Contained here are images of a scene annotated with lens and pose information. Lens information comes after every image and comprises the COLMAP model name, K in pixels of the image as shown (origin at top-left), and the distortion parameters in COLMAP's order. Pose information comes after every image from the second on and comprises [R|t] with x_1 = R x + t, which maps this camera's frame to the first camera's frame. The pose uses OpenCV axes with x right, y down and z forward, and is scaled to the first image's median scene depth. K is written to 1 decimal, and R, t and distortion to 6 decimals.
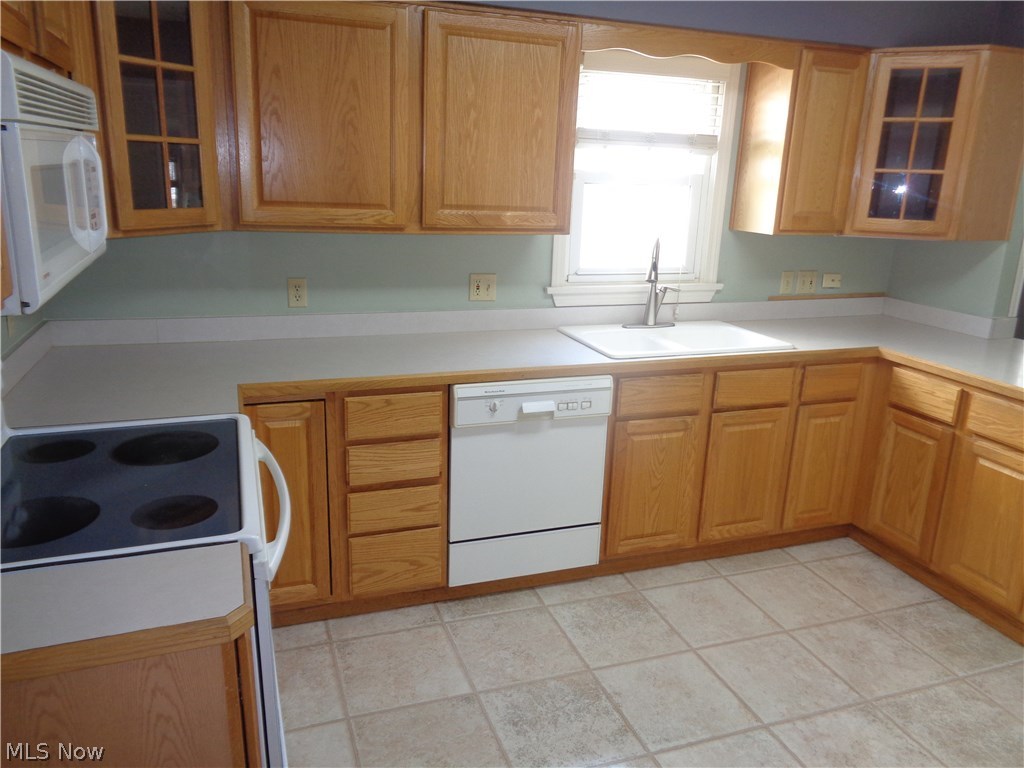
lens RADIAL K [[773.8, 0, 512.0], [0, 773.8, 384.0], [0, 0, 1]] dist [0.005466, -0.000829]
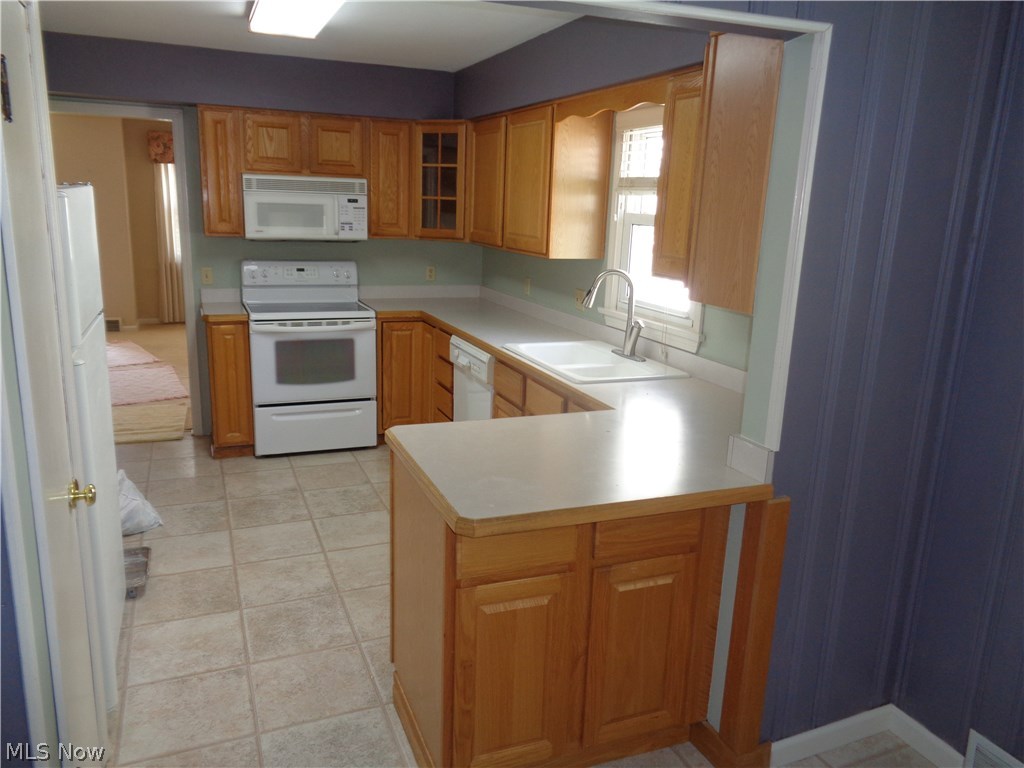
lens RADIAL K [[773.8, 0, 512.0], [0, 773.8, 384.0], [0, 0, 1]] dist [0.005466, -0.000829]
pose [[0.042125, 0.196797, -0.979539, 1.370624], [-0.301944, 0.937073, 0.175280, -0.198508], [0.952394, 0.288382, 0.098896, 0.845379]]
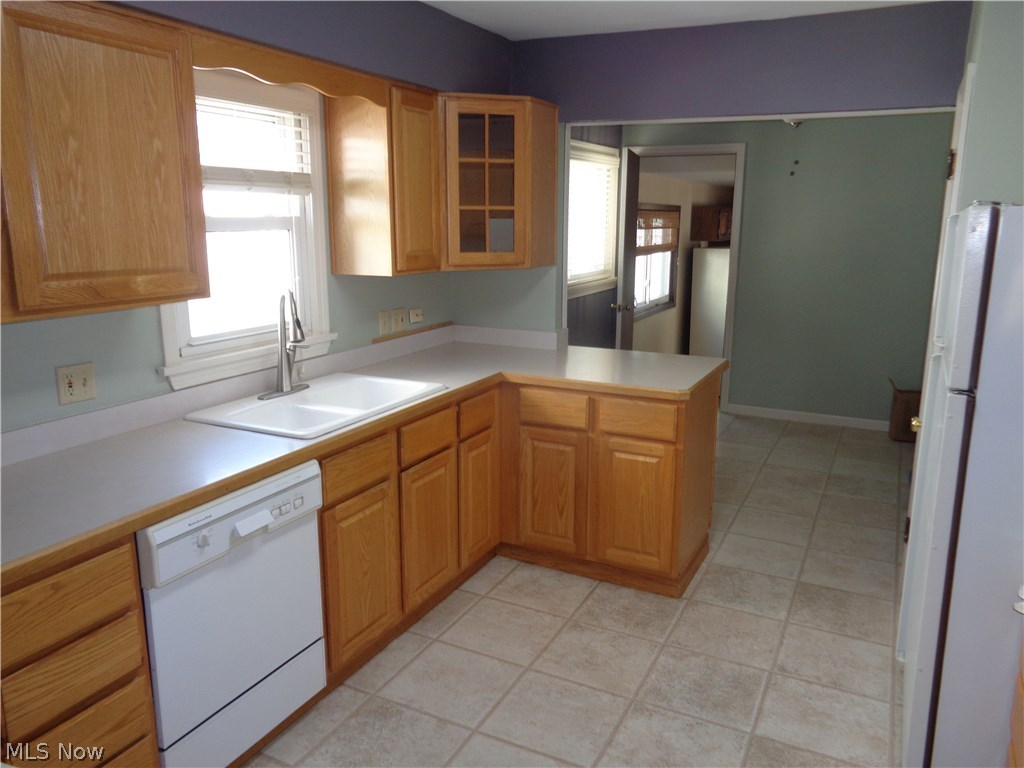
lens RADIAL K [[784.1, 0, 512.0], [0, 784.1, 384.0], [0, 0, 1]] dist [0.026321, 0.005415]
pose [[0.721908, -0.176784, 0.669026, -0.250856], [0.203854, 0.978243, 0.038525, -0.074568], [-0.661281, 0.108572, 0.742240, 0.206648]]
